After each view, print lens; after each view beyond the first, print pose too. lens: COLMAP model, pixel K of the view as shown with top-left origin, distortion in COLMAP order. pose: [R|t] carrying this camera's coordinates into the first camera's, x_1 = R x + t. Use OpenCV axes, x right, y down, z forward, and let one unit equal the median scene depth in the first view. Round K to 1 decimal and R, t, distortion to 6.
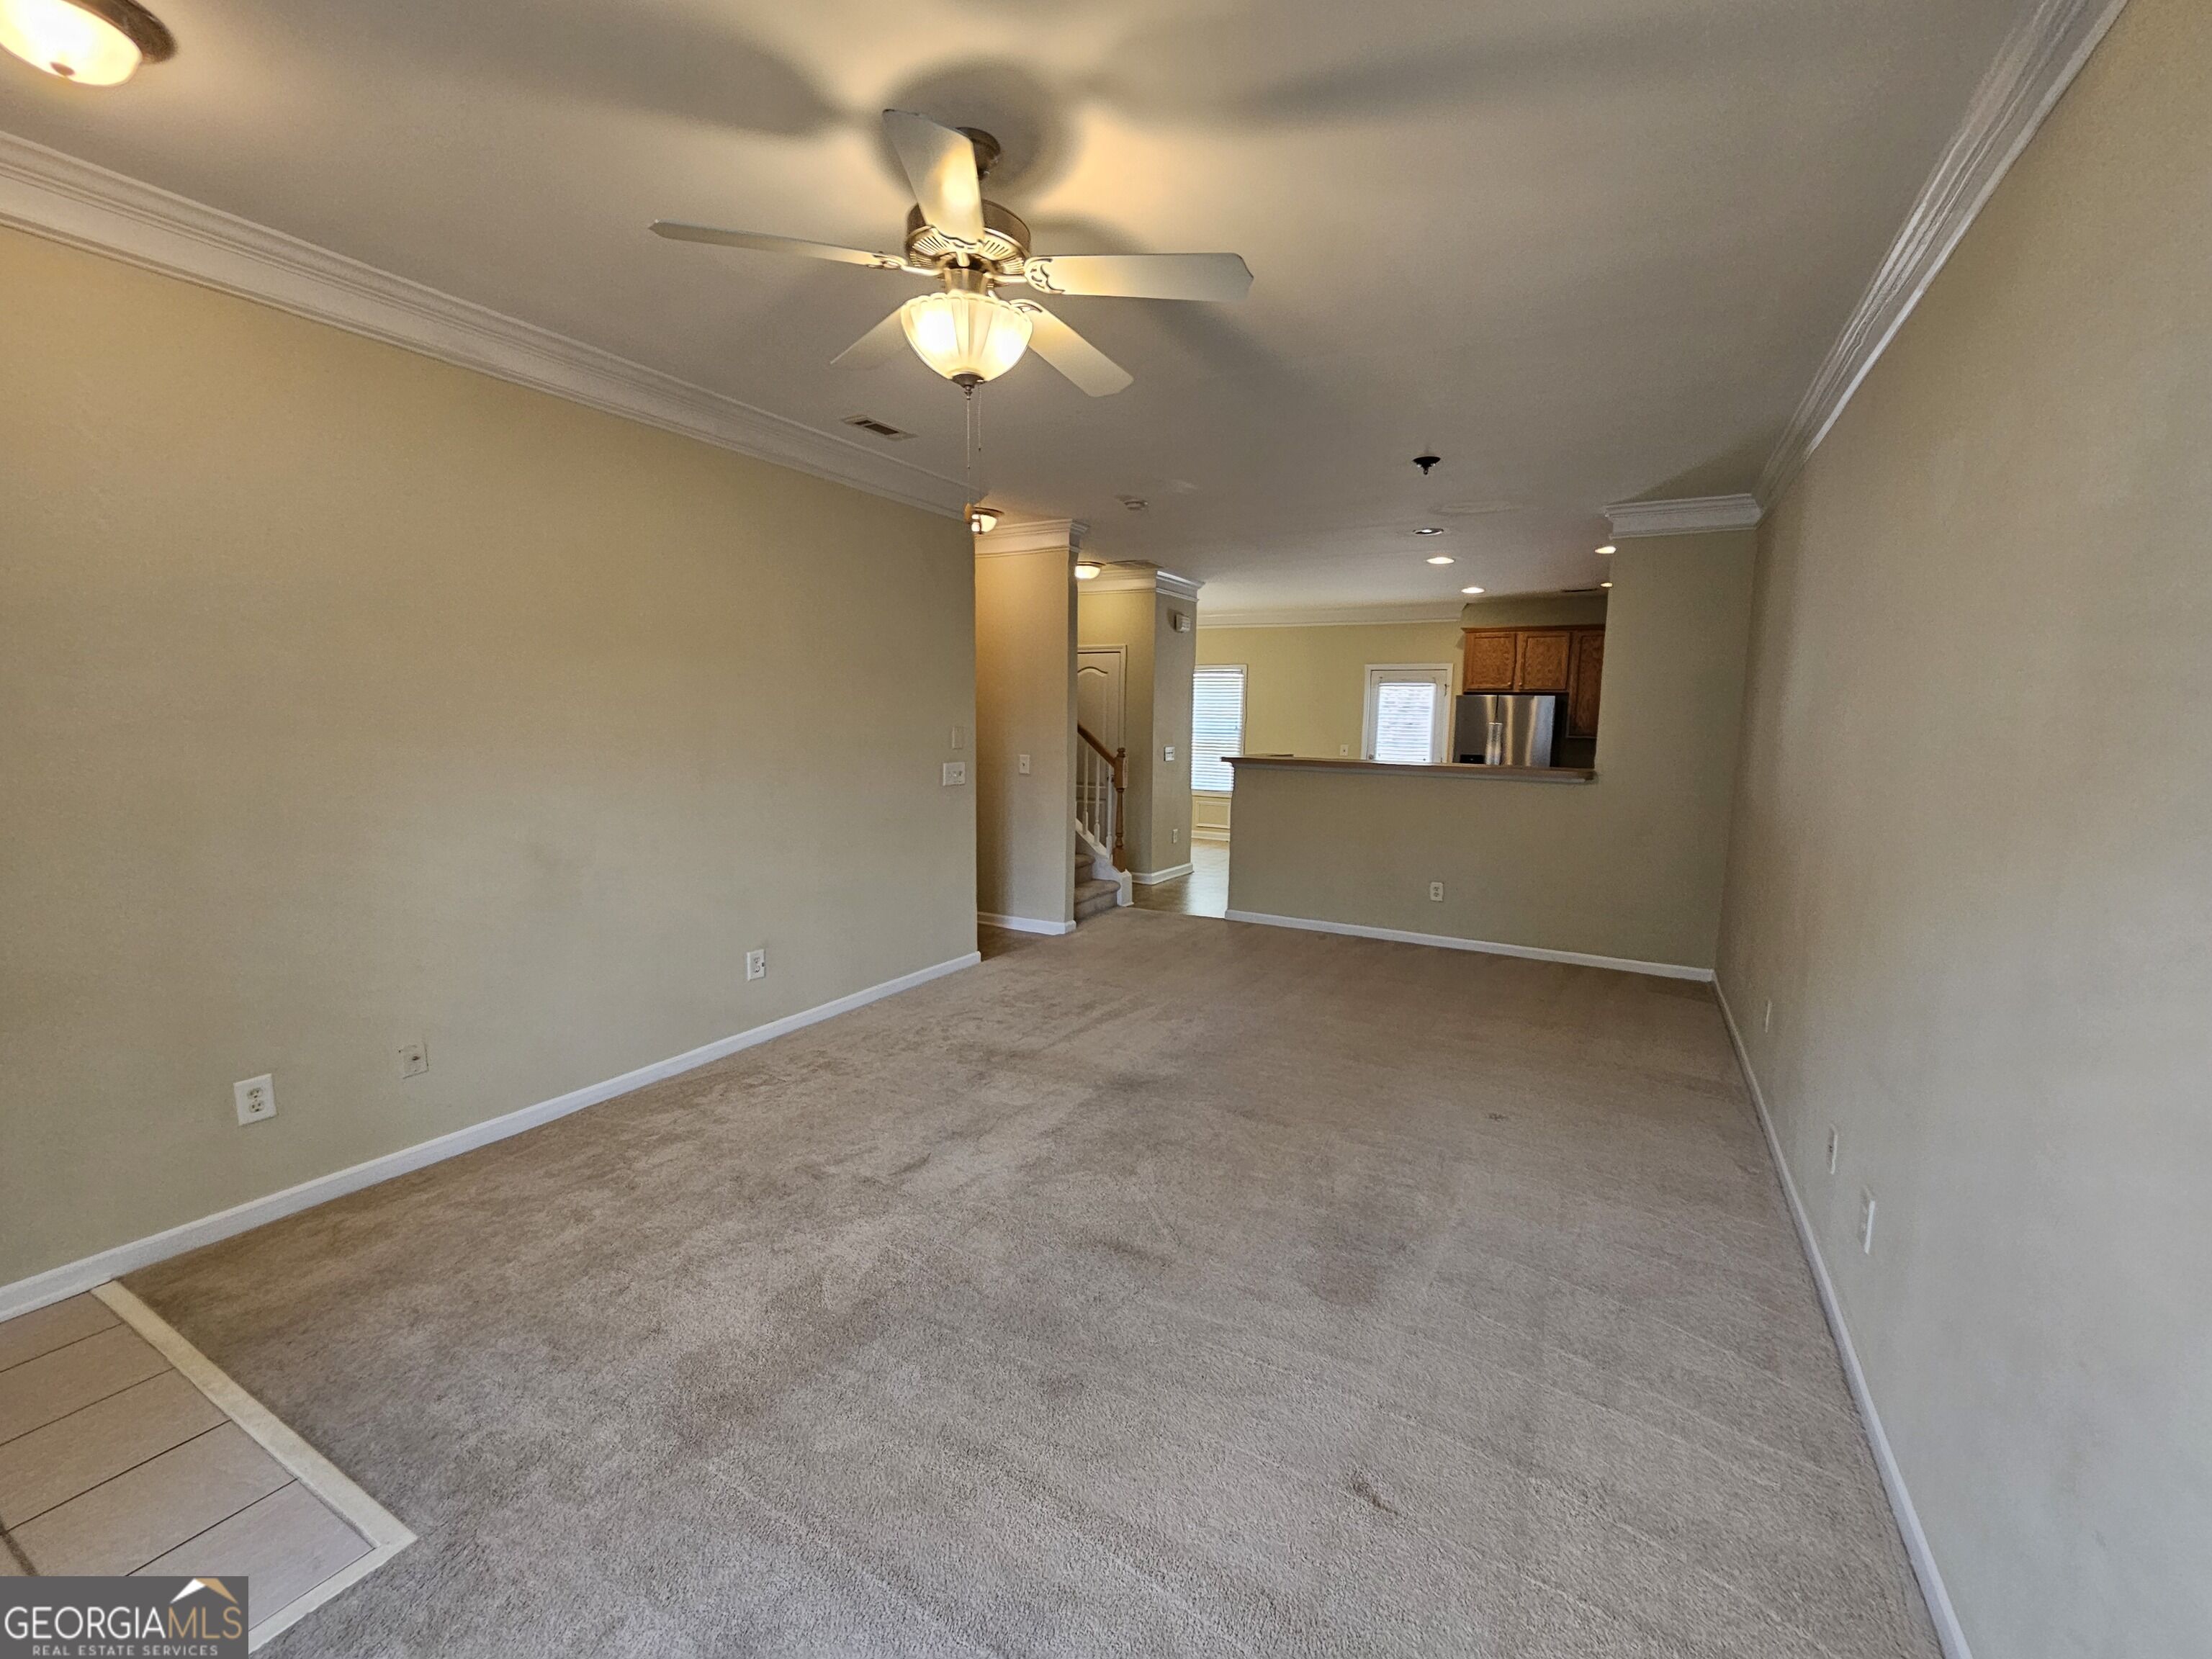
lens RADIAL K [[915.1, 0, 1115.4], [0, 915.1, 842.7], [0, 0, 1]] dist [-0.002724, 0.000221]
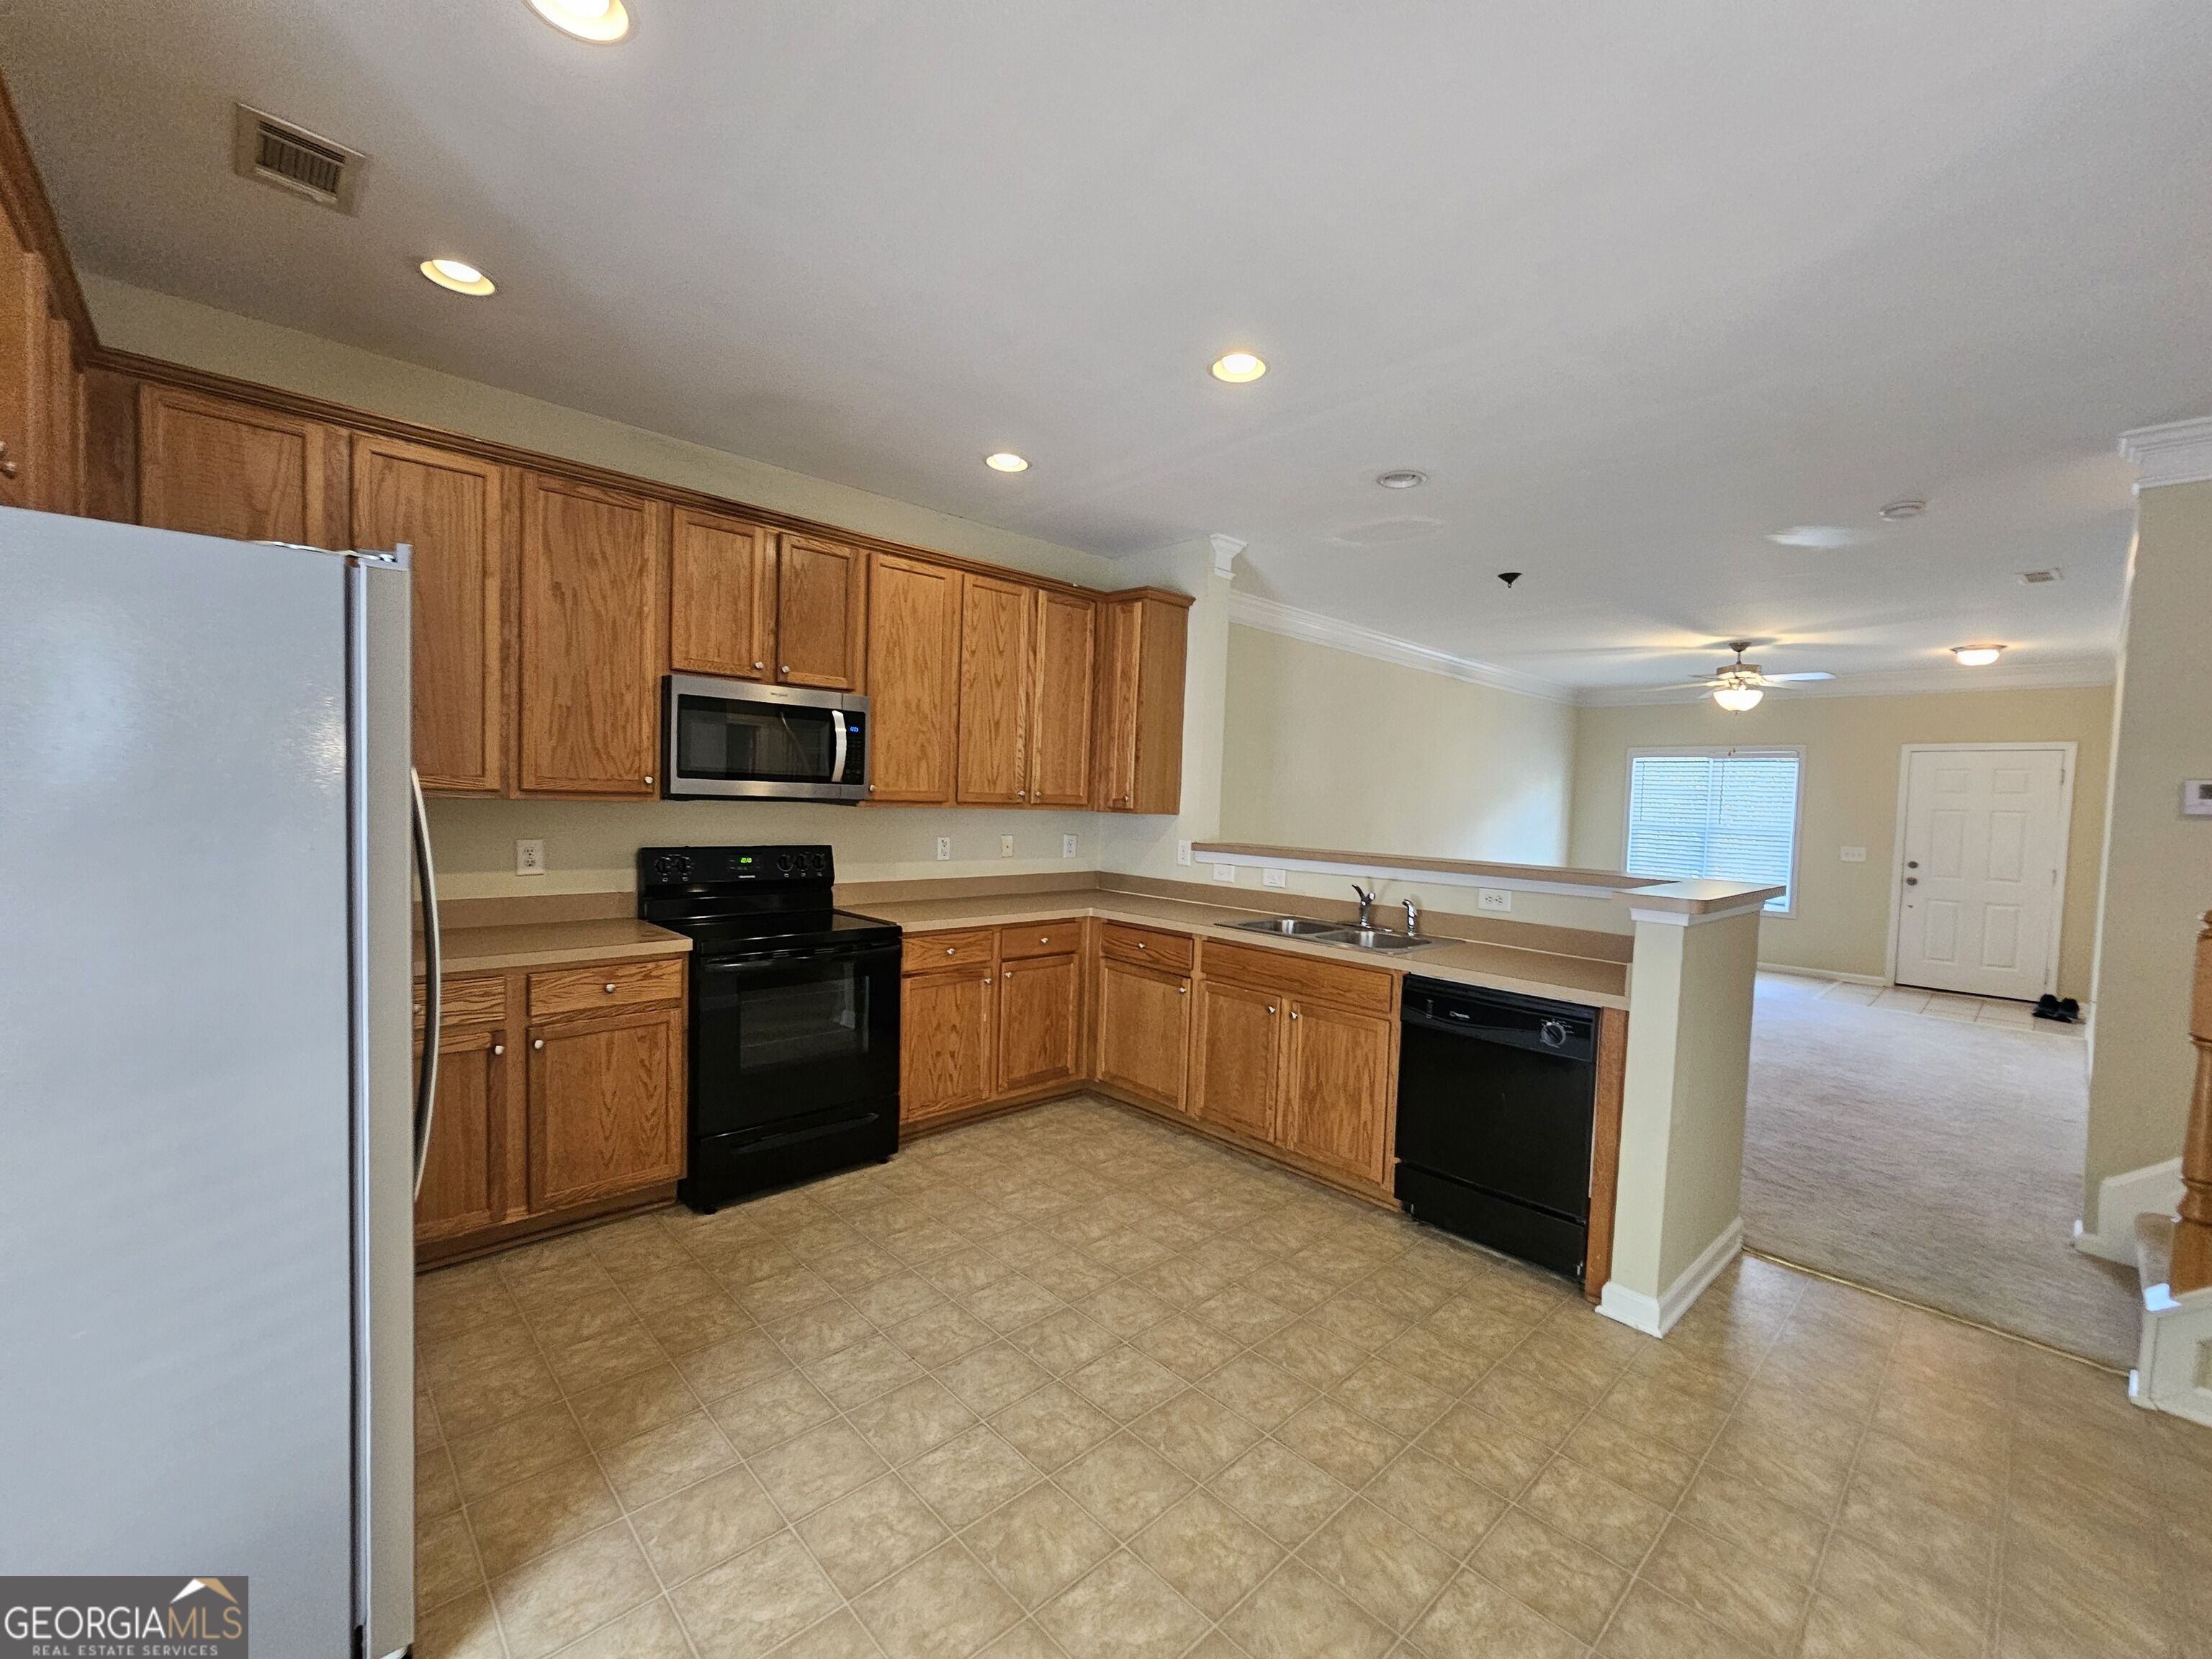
lens RADIAL K [[914.7, 0, 1110.1], [0, 914.7, 835.2], [0, 0, 1]] dist [-0.000712, -0.000011]
pose [[-0.951988, -0.060844, 0.300028, 0.470624], [-0.007626, 0.984460, 0.175444, -0.304962], [-0.306040, 0.164732, -0.937658, 2.390145]]
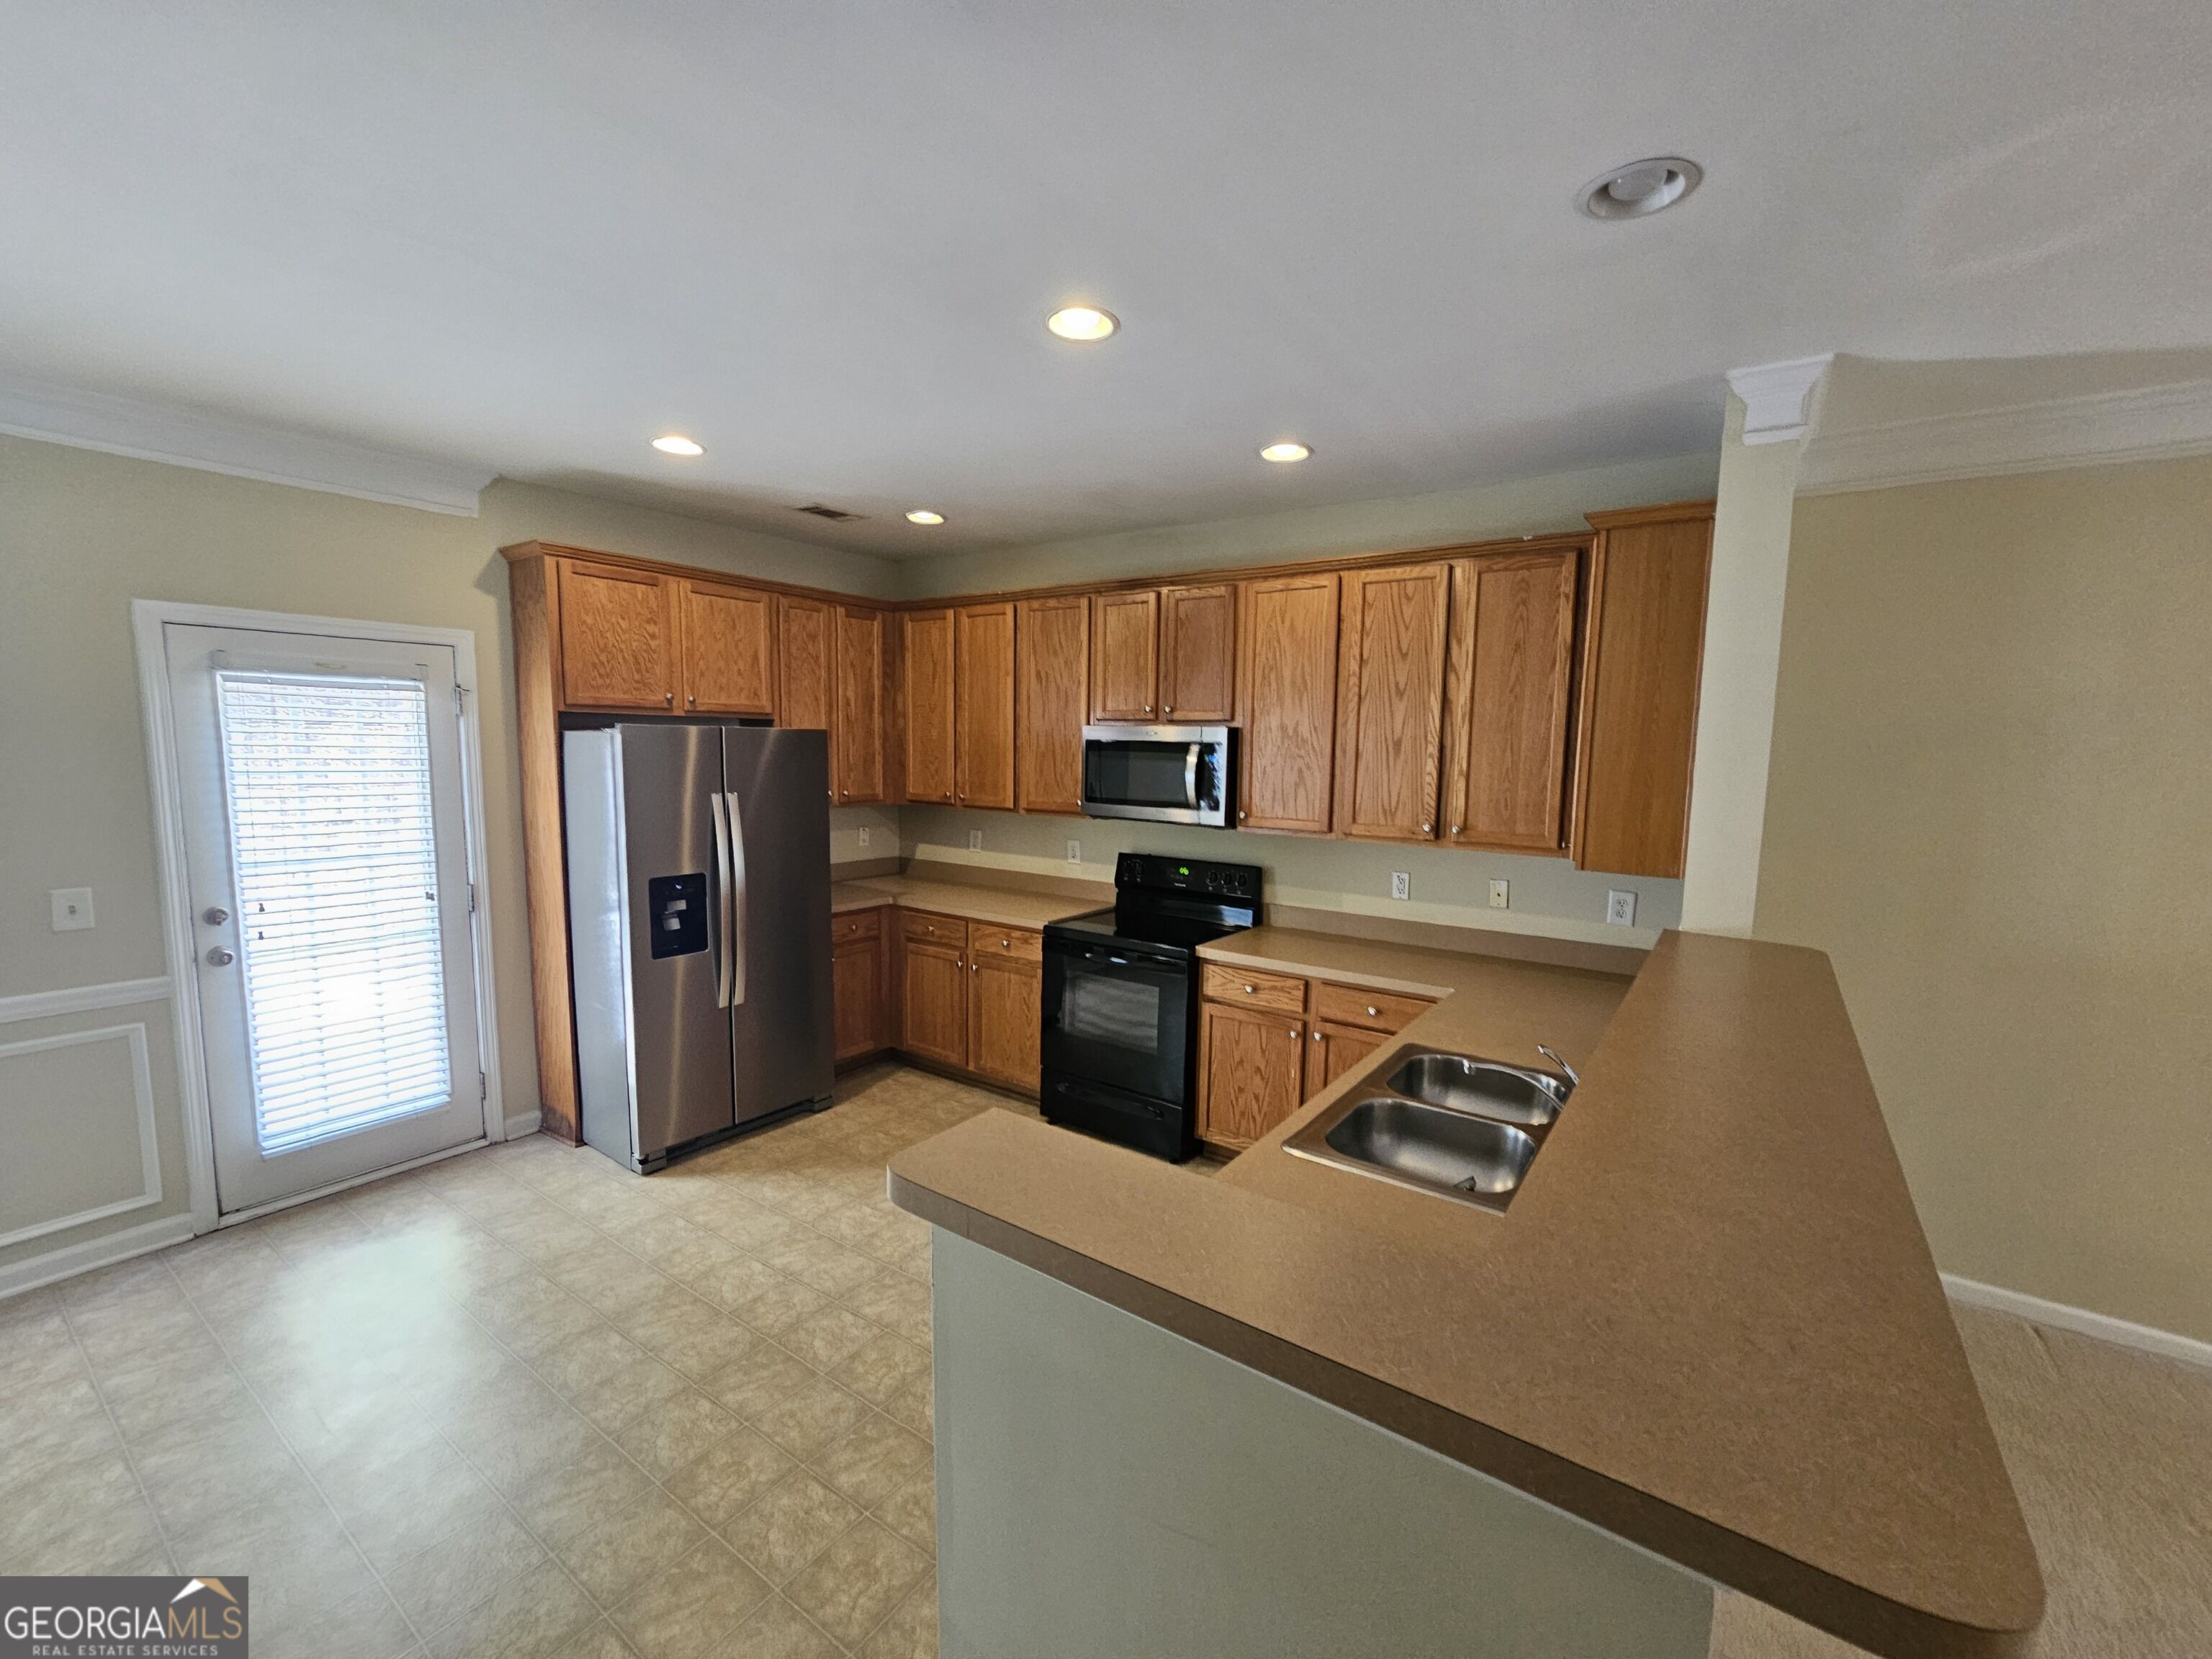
lens RADIAL K [[915.1, 0, 1115.4], [0, 915.1, 842.7], [0, 0, 1]] dist [-0.002724, 0.000221]
pose [[0.108892, -0.125109, 0.986149, 0.045310], [0.118513, 0.986607, 0.112081, -0.281902], [-0.986964, 0.104667, 0.122260, 1.635211]]
